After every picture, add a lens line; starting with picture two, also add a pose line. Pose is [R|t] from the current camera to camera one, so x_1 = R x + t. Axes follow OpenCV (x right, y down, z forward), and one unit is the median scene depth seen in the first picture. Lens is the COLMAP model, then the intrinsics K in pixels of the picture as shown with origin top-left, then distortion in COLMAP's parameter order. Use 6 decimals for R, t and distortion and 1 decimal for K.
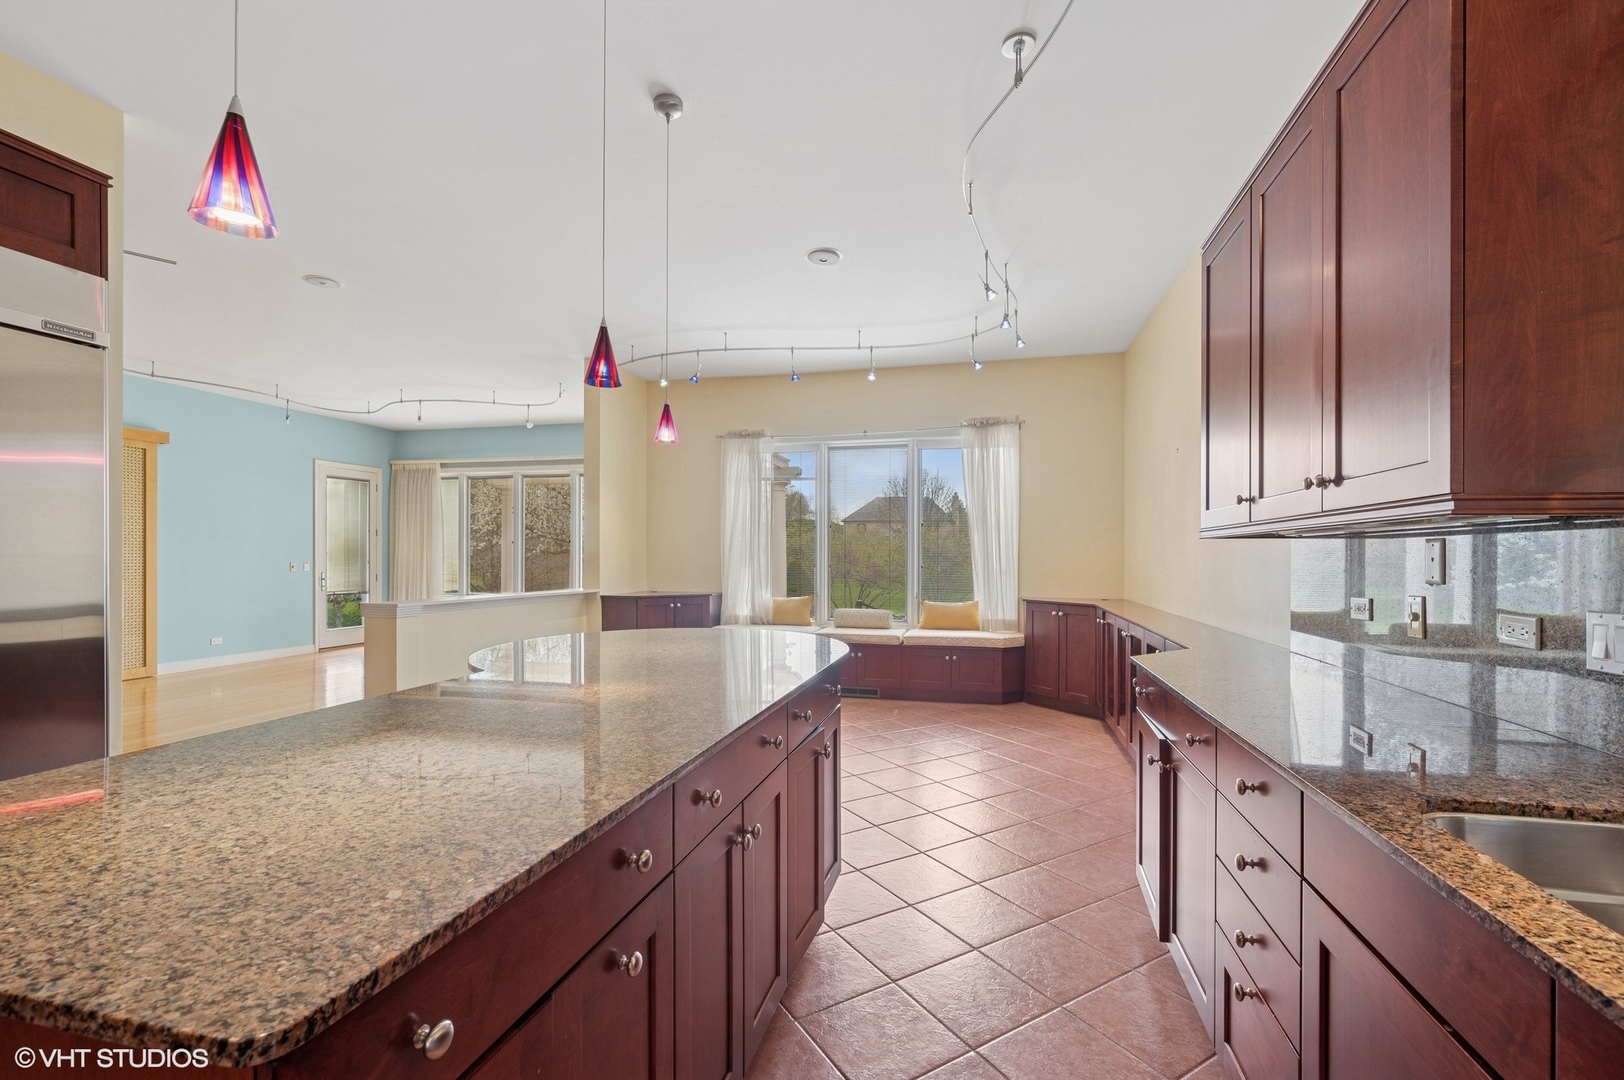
lens RADIAL K [[684.3, 0, 817.8], [0, 684.3, 553.7], [0, 0, 1]] dist [-0.005038, -0.000339]
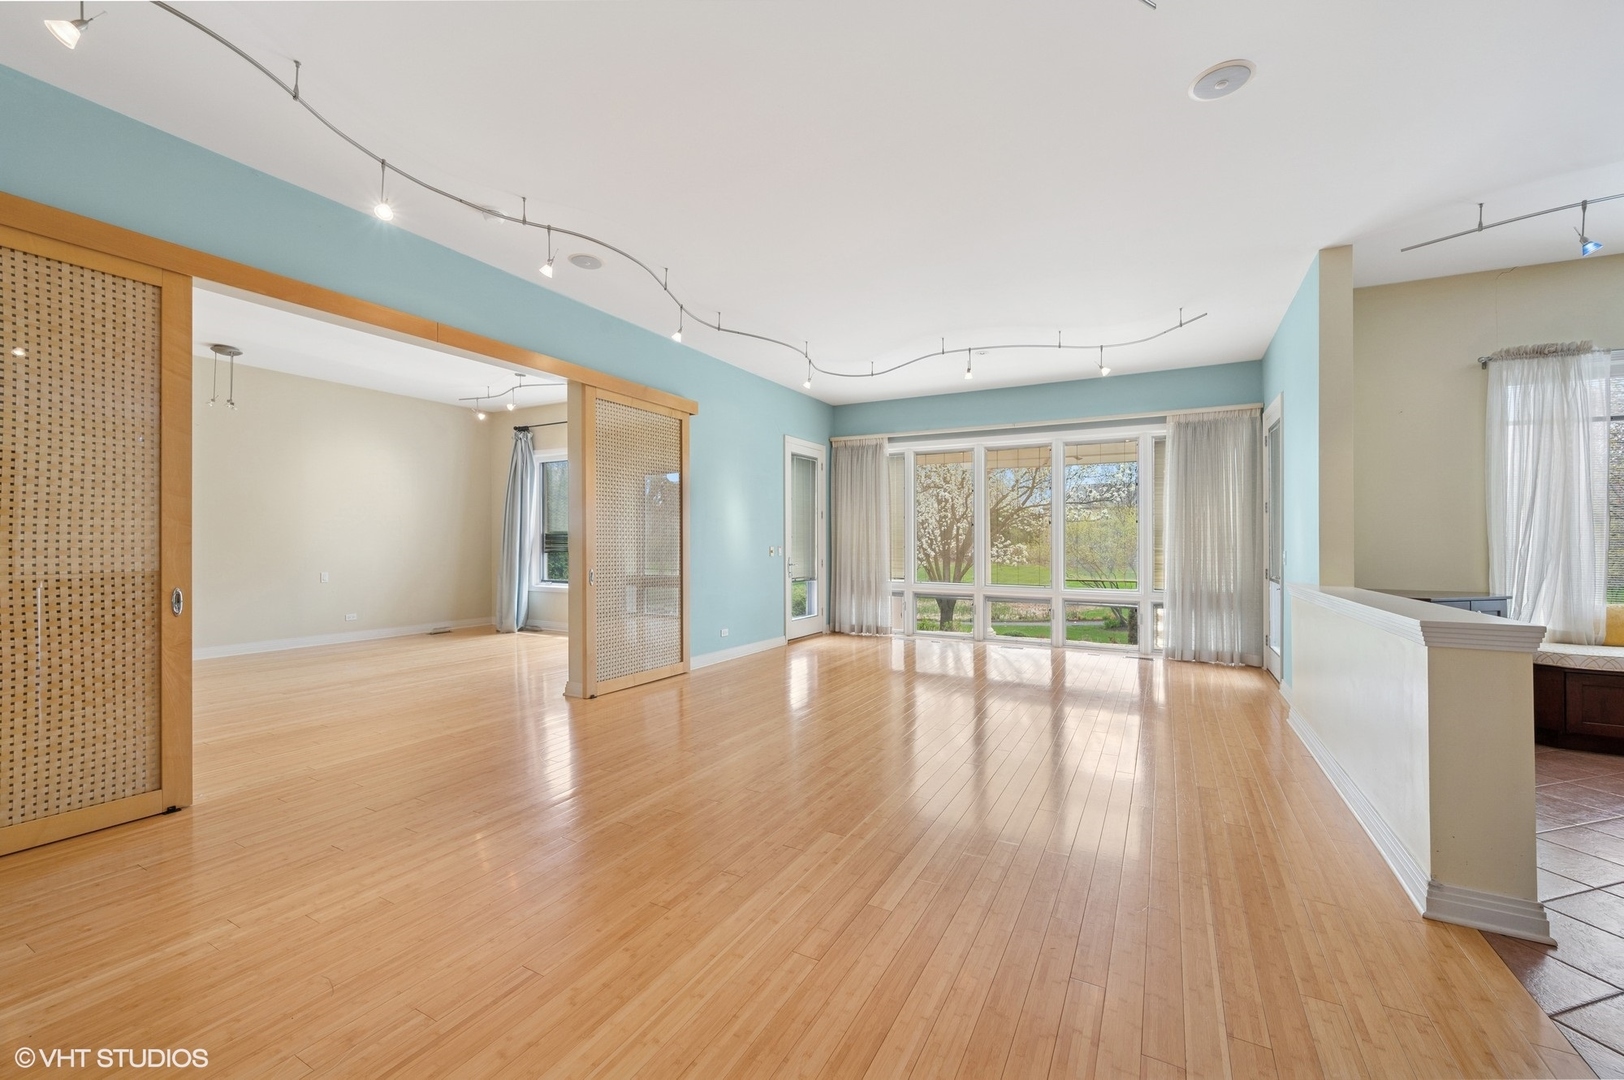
lens RADIAL K [[636.1, 0, 818.4], [0, 636.1, 544.1], [0, 0, 1]] dist [-0.000269, -0.000016]
pose [[0.965978, 0.003107, -0.258606, -0.619325], [-0.002287, 0.999991, 0.003472, 0.007746], [0.258614, -0.002763, 0.965977, 0.241620]]
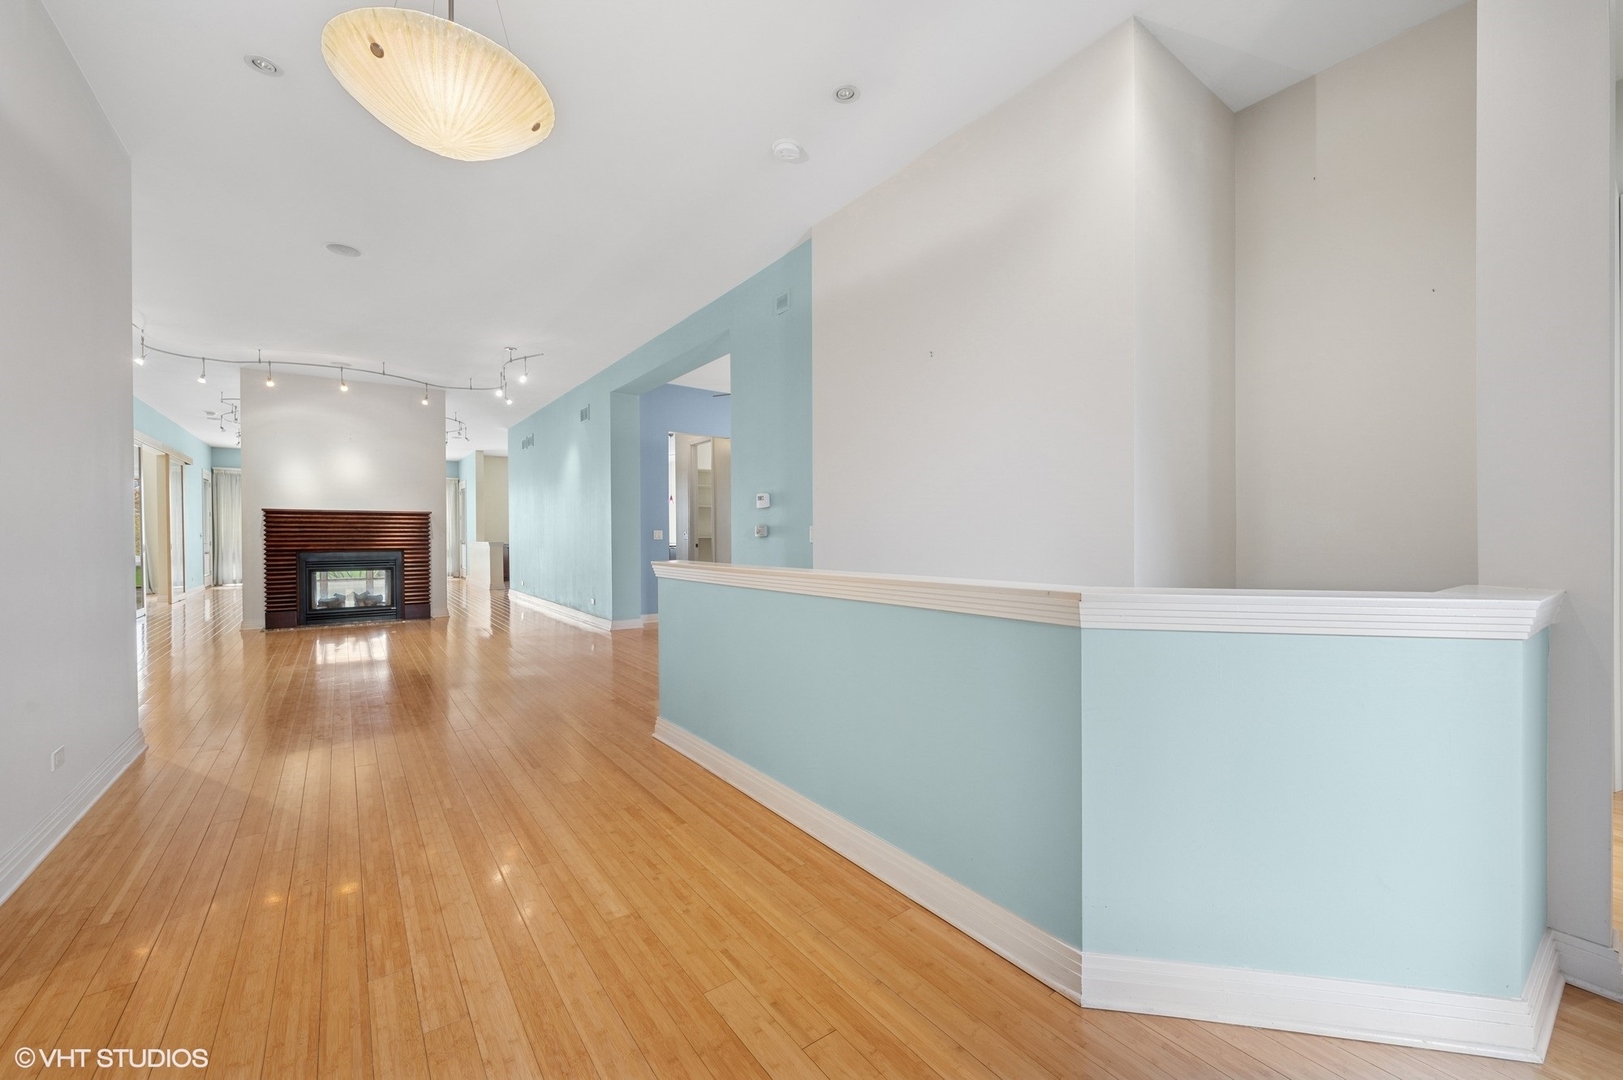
lens RADIAL K [[635.7, 0, 816.5], [0, 635.7, 540.0], [0, 0, 1]] dist [-0.000269, -0.000016]
pose [[0.649766, -0.005692, 0.760113, -1.240494], [0.003189, 0.999984, 0.004762, 0.036561], [-0.760127, -0.000670, 0.649774, -1.436483]]
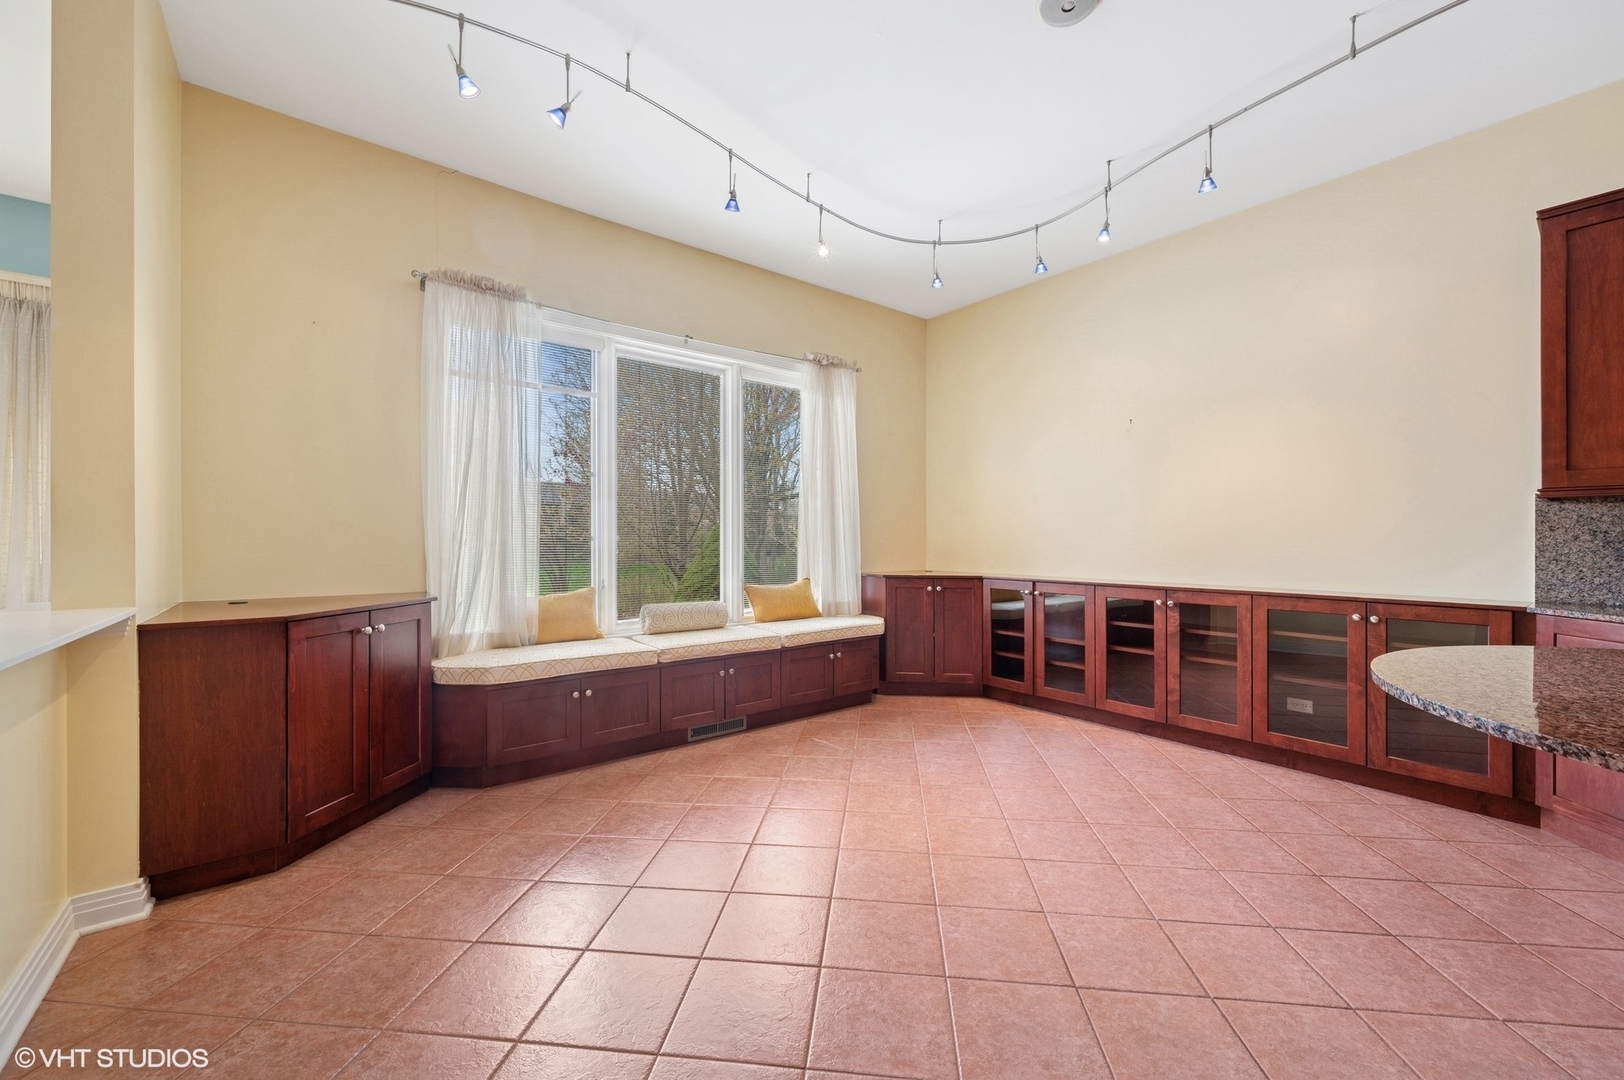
lens RADIAL K [[636.1, 0, 817.8], [0, 636.1, 542.0], [0, 0, 1]] dist [-0.000269, -0.000016]
pose [[0.609940, -0.005610, 0.792428, -0.337977], [-0.000518, 0.999972, 0.007478, 0.016241], [-0.792447, -0.004972, 0.609920, 0.506802]]
